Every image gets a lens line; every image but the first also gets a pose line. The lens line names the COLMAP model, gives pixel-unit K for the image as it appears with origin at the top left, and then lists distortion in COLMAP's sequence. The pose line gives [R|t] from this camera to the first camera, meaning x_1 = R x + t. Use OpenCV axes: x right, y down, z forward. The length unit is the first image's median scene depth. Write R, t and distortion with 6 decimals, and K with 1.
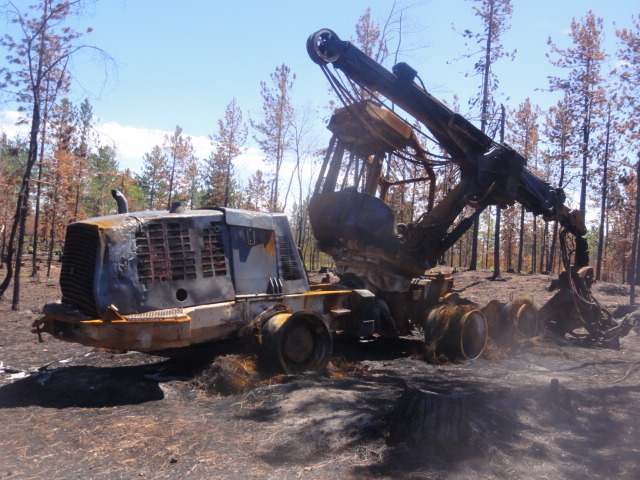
lens RADIAL K [[630.8, 0, 320.0], [0, 630.8, 240.0], [0, 0, 1]] dist [-0.005981, -0.000882]
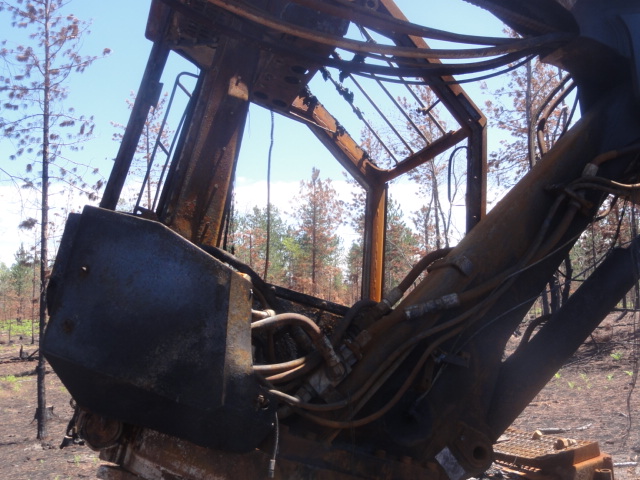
lens RADIAL K [[689.8, 0, 320.0], [0, 689.8, 240.0], [0, 0, 1]] dist [0.010171, 0.005271]
pose [[0.948589, -0.126942, -0.289939, 0.224945], [0.106241, 0.990604, -0.086124, -0.030950], [0.298147, 0.050893, 0.953162, 0.775492]]
